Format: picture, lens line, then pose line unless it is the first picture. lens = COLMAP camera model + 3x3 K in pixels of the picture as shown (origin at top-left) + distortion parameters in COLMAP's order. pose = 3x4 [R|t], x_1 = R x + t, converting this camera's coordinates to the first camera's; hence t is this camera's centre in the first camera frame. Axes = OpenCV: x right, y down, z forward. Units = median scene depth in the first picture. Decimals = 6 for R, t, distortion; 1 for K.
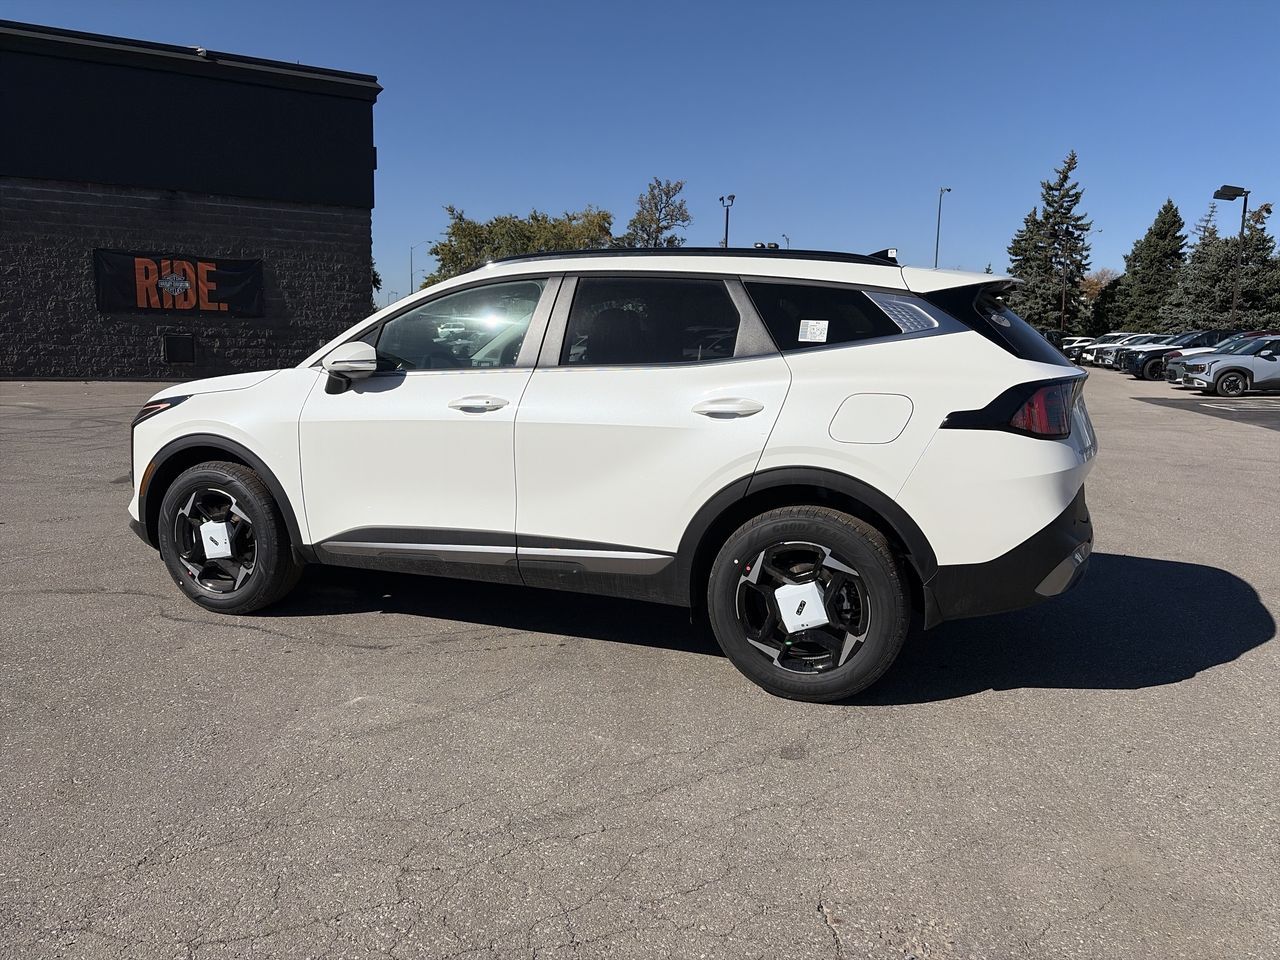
lens RADIAL K [[970.9, 0, 632.4], [0, 970.9, 498.5], [0, 0, 1]] dist [0.035580, -0.021916]
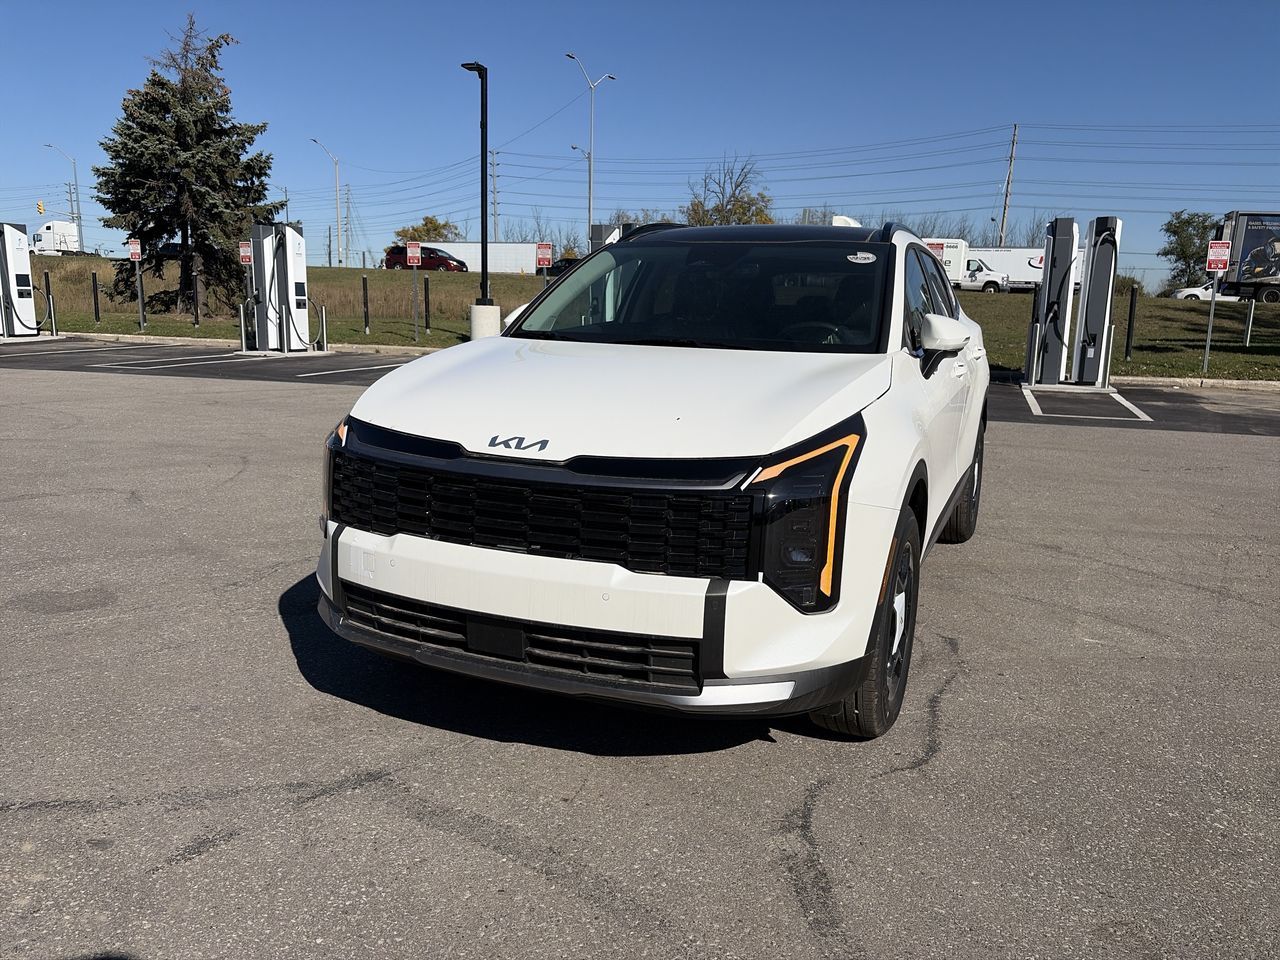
lens RADIAL K [[970.9, 0, 636.2], [0, 970.9, 485.9], [0, 0, 1]] dist [0.035580, -0.021916]
pose [[0.031695, -0.204720, 0.978307, -1.040895], [0.144955, 0.969392, 0.198159, -0.199034], [-0.988930, 0.135530, 0.060400, 1.098865]]
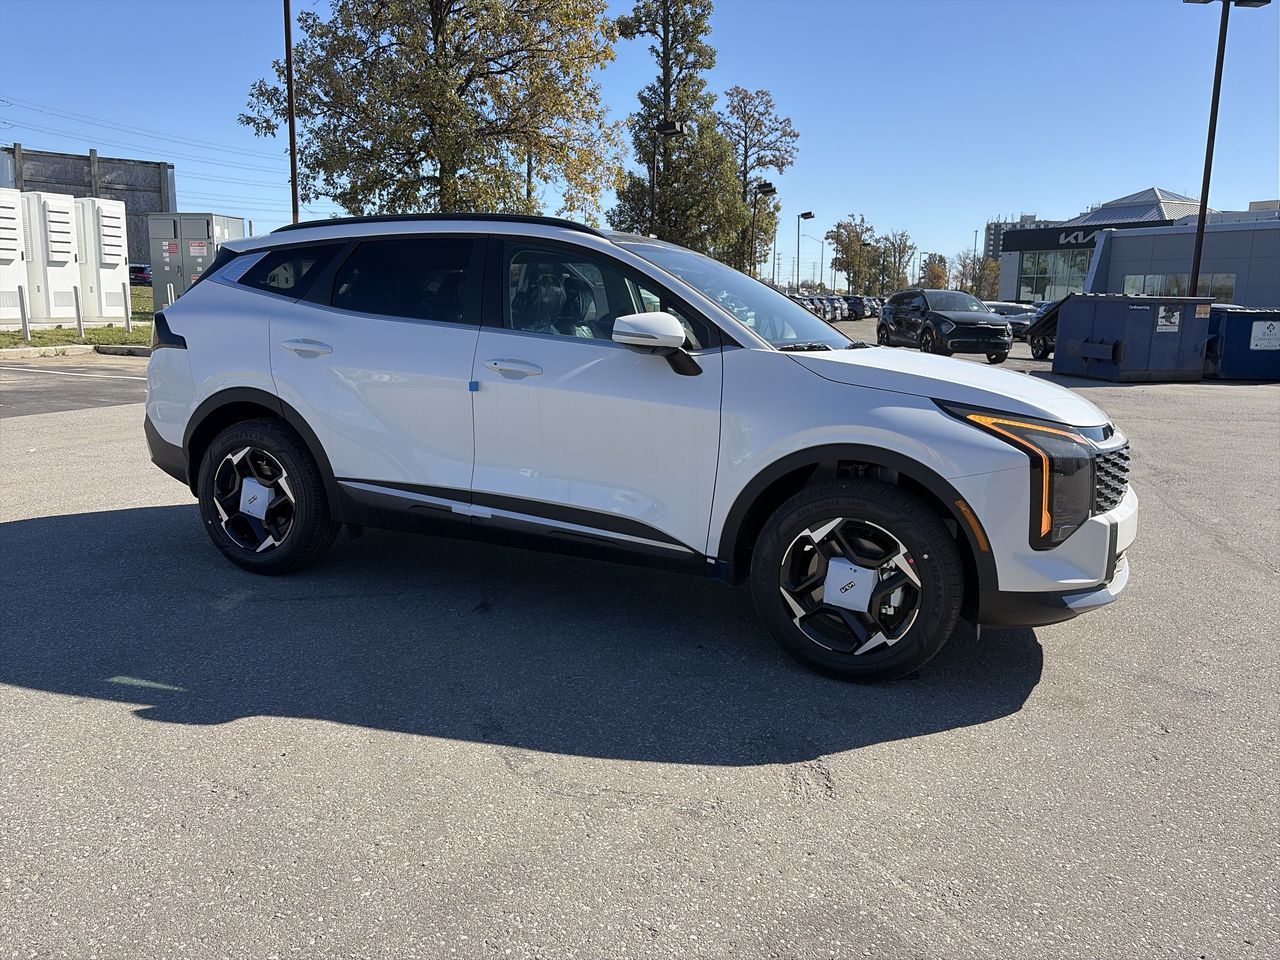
lens RADIAL K [[970.9, 0, 637.3], [0, 970.9, 468.3], [0, 0, 1]] dist [0.035580, -0.021916]
pose [[-0.998402, -0.048327, 0.029304, -0.130439], [-0.035846, 0.942327, 0.332769, -0.341208], [-0.043696, 0.331186, -0.942553, 2.004972]]
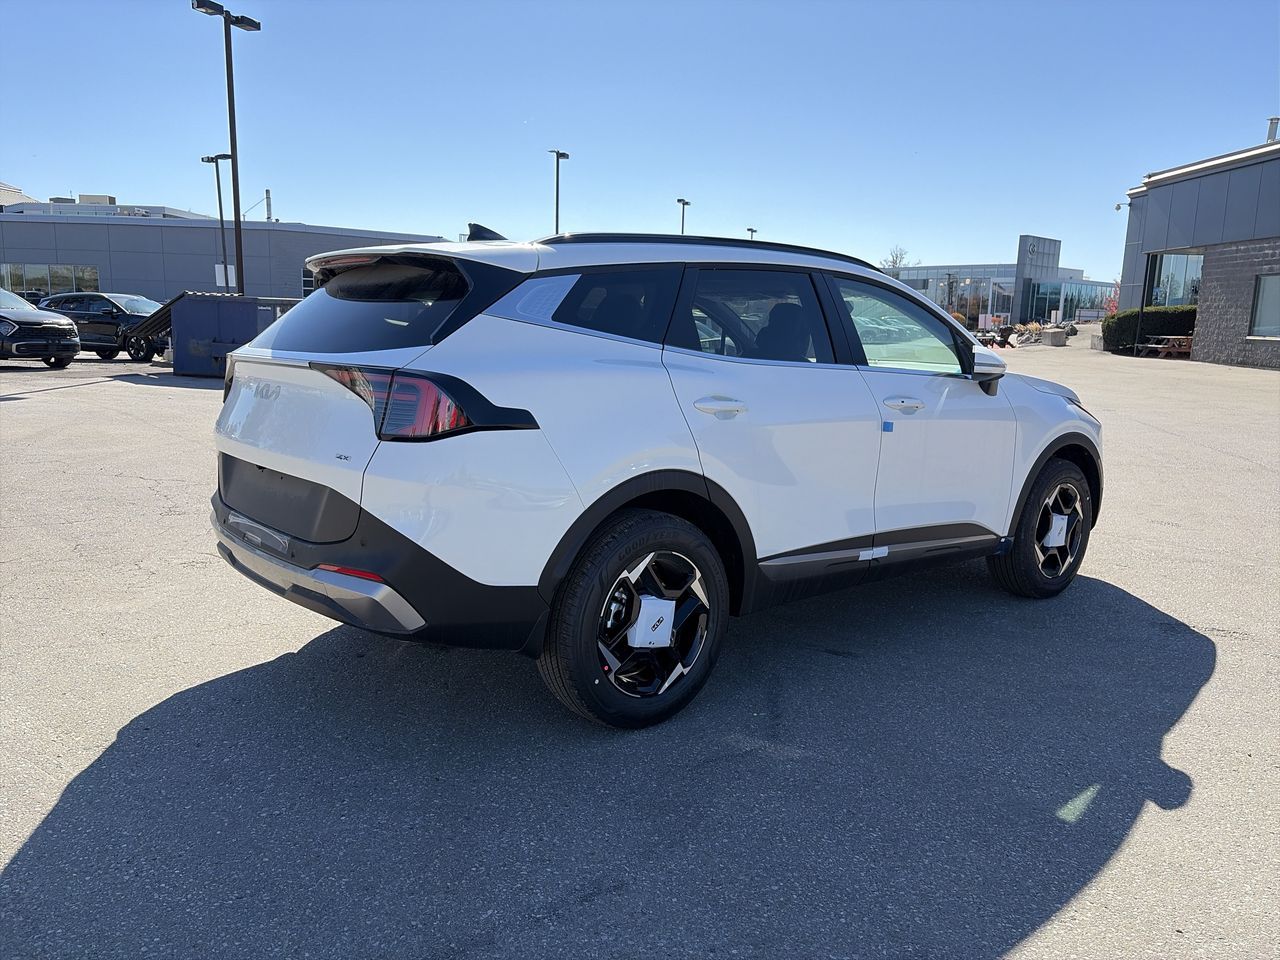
lens RADIAL K [[970.9, 0, 638.5], [0, 970.9, 486.1], [0, 0, 1]] dist [0.035580, -0.021916]
pose [[-0.472066, 0.119327, -0.873450, 0.873553], [-0.179312, 0.957087, 0.227665, -0.225632], [0.863134, 0.264093, -0.430412, 1.381567]]
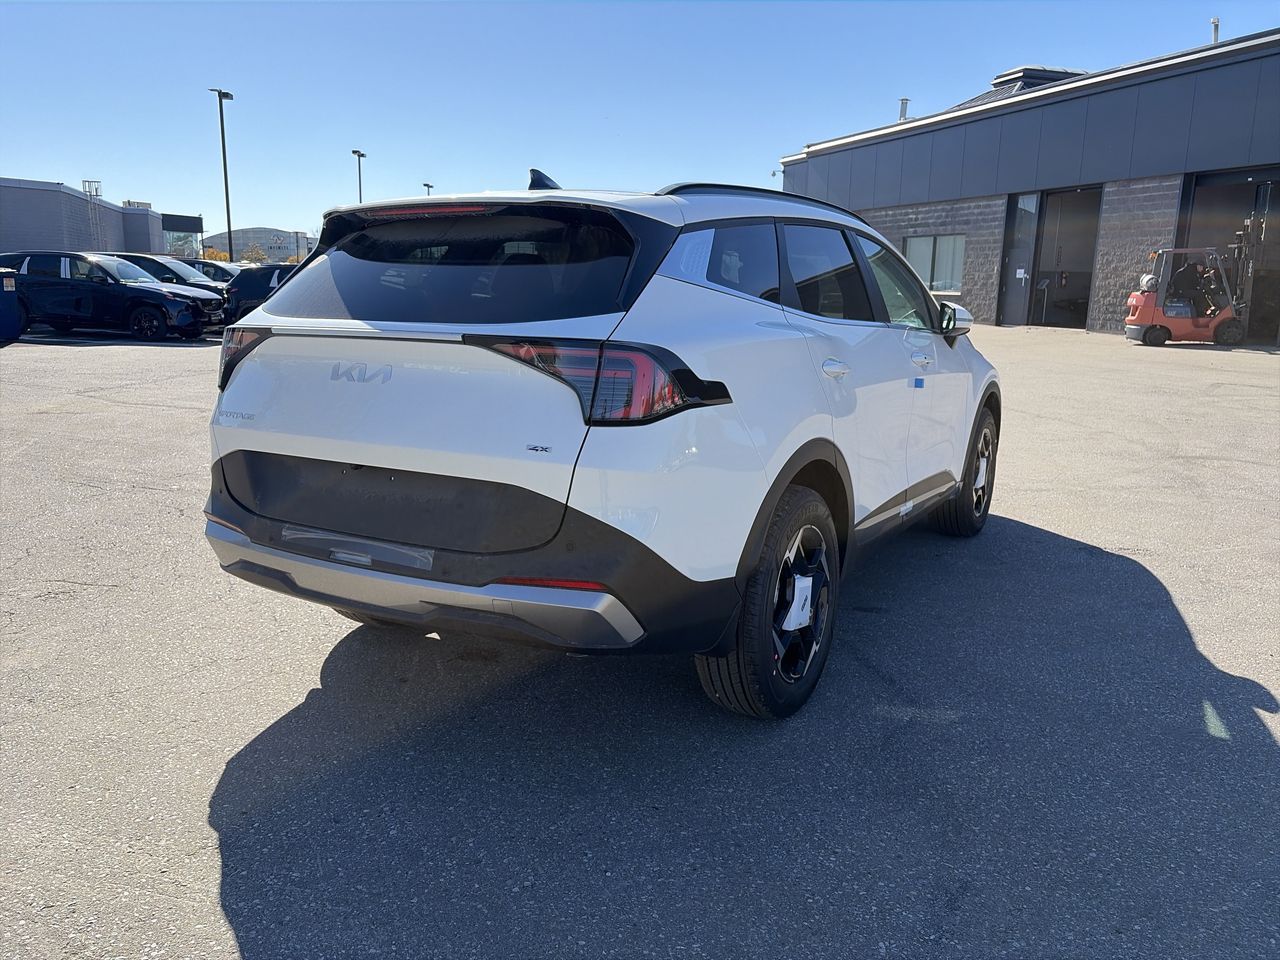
lens RADIAL K [[970.9, 0, 646.6], [0, 970.9, 476.1], [0, 0, 1]] dist [0.035580, -0.021916]
pose [[-0.147727, 0.170299, -0.974256, 0.913869], [-0.182385, 0.963479, 0.196071, -0.167985], [0.972066, 0.206655, -0.111271, 1.074052]]
